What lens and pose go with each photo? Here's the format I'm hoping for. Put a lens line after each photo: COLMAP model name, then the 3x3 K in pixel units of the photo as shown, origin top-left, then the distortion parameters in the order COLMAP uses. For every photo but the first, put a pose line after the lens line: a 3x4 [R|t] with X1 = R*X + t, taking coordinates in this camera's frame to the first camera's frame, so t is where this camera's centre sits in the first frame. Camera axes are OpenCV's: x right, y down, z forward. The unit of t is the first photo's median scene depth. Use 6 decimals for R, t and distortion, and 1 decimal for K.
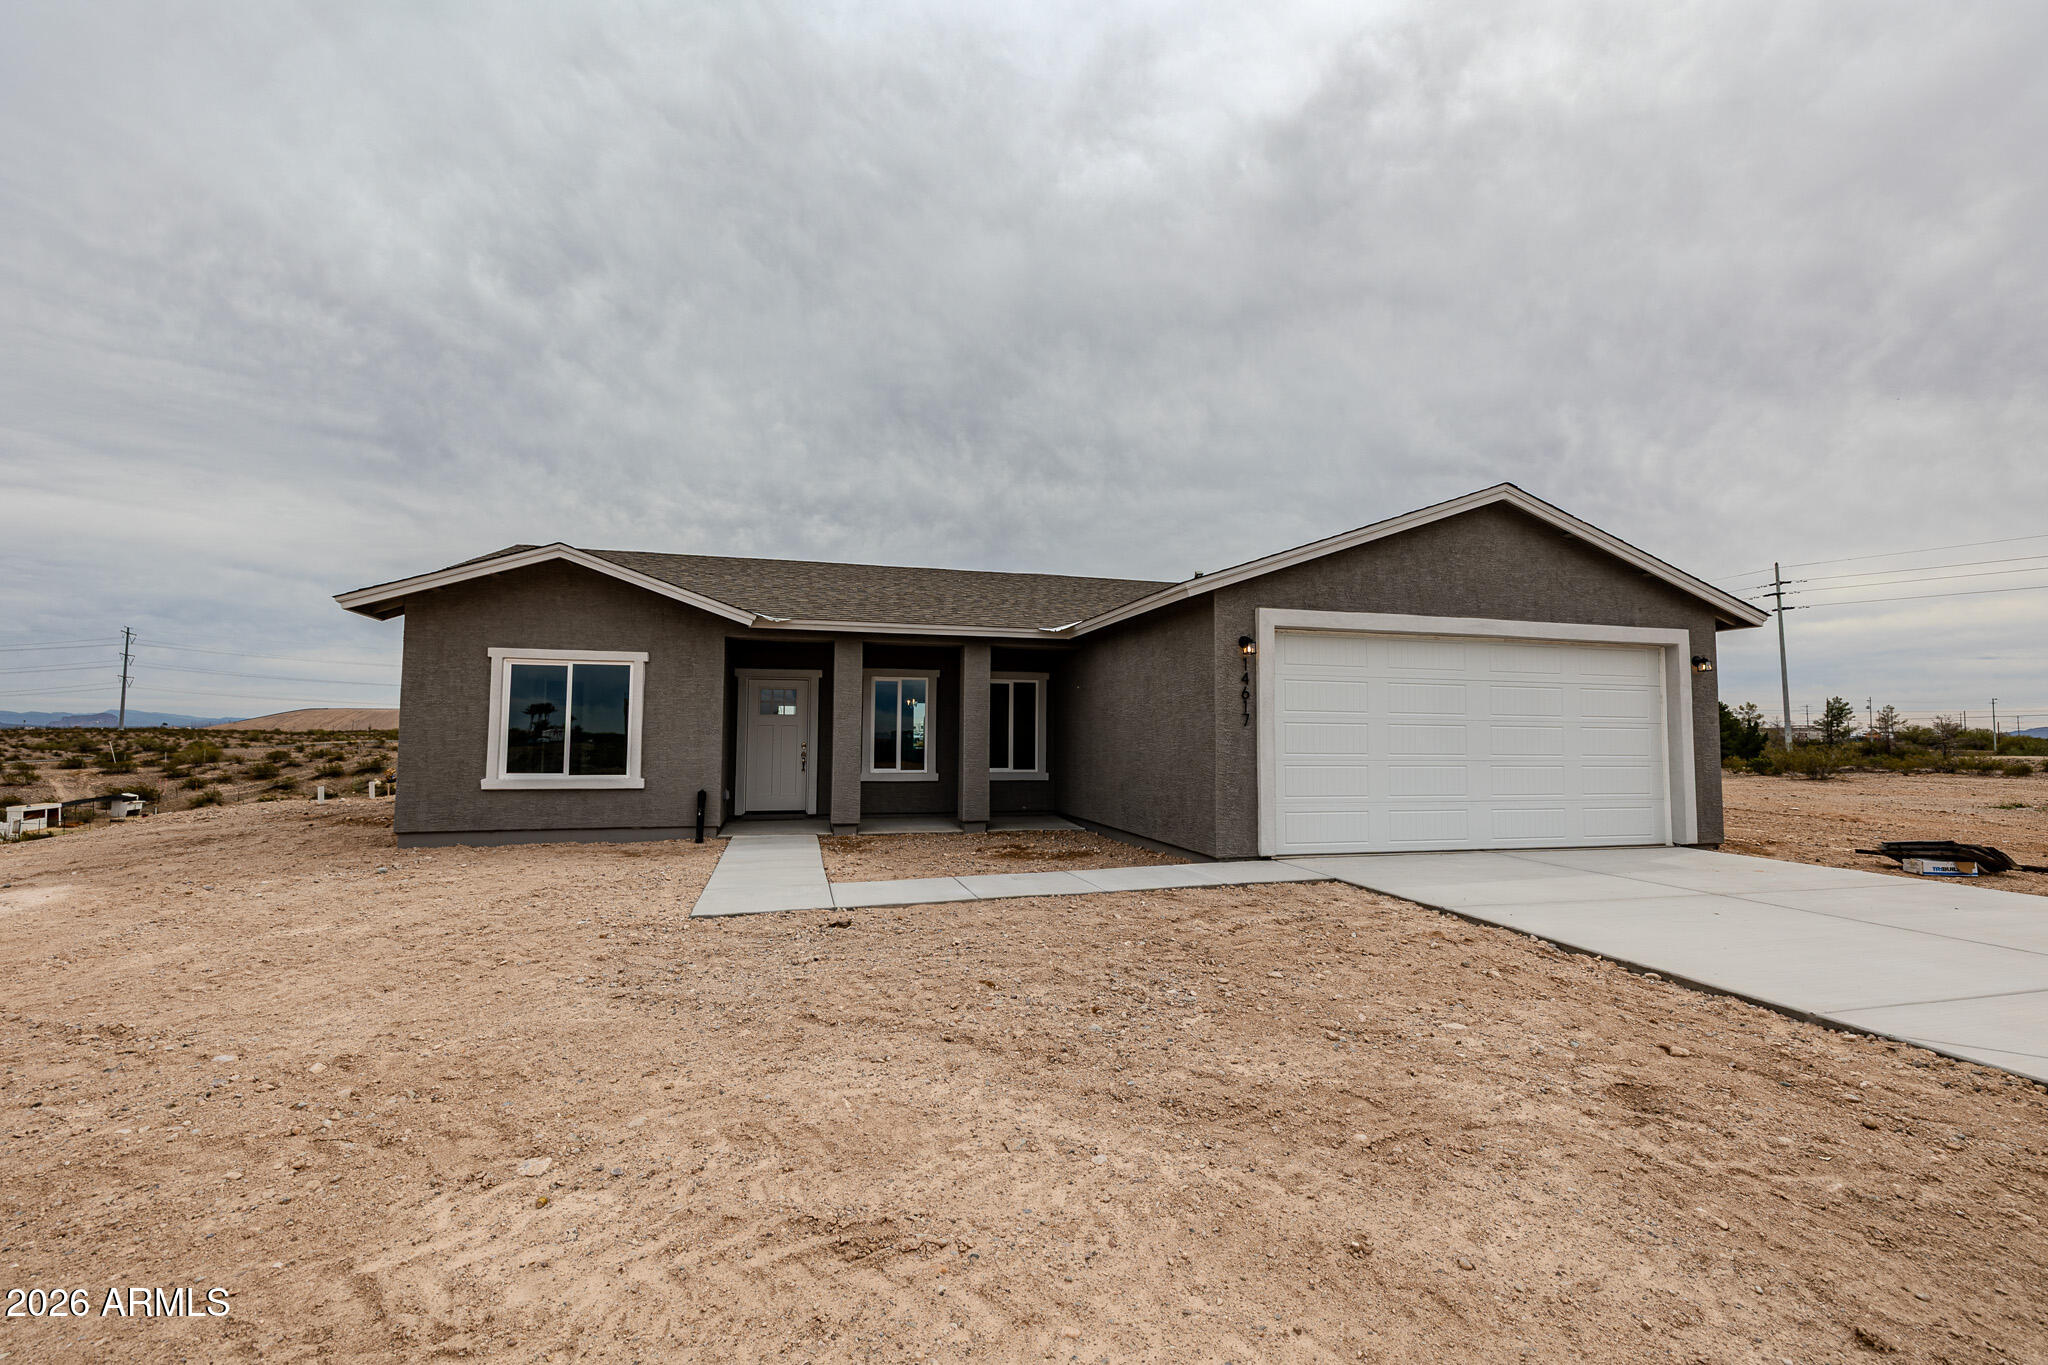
lens RADIAL K [[856.4, 0, 1019.6], [0, 856.4, 684.4], [0, 0, 1]] dist [0.000477, 0.000223]
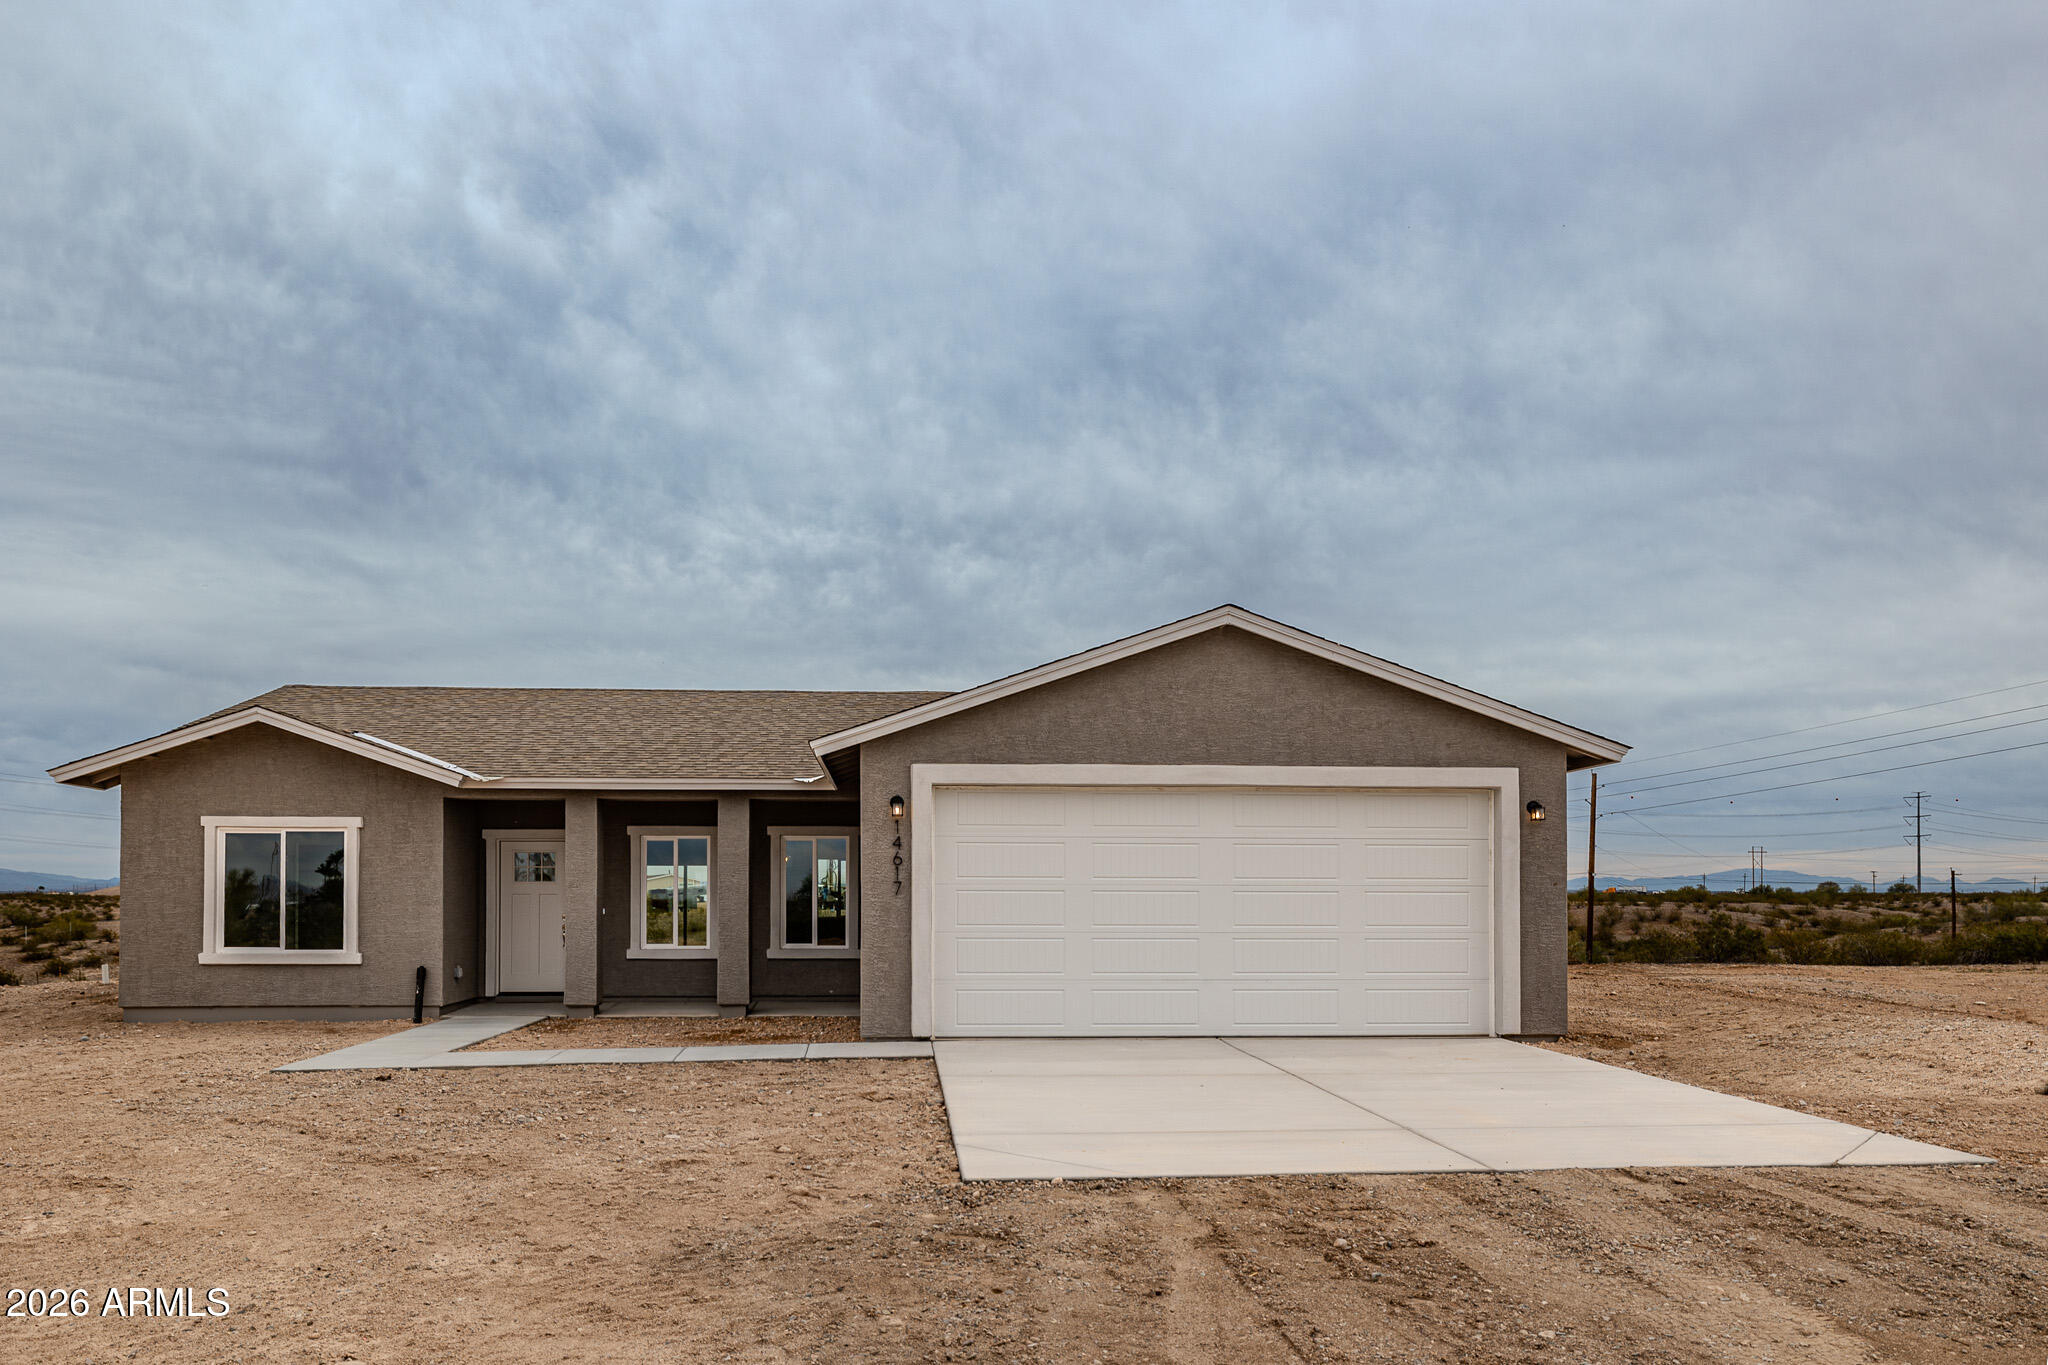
lens RADIAL K [[1418.5, 0, 1021.0], [0, 1418.5, 875.8], [0, 0, 1]] dist [0.001484, 0.002283]
pose [[0.982605, -0.008961, -0.185494, 0.569534], [0.017352, 0.998896, 0.043659, -0.029699], [0.184898, -0.046118, 0.981675, -0.386512]]
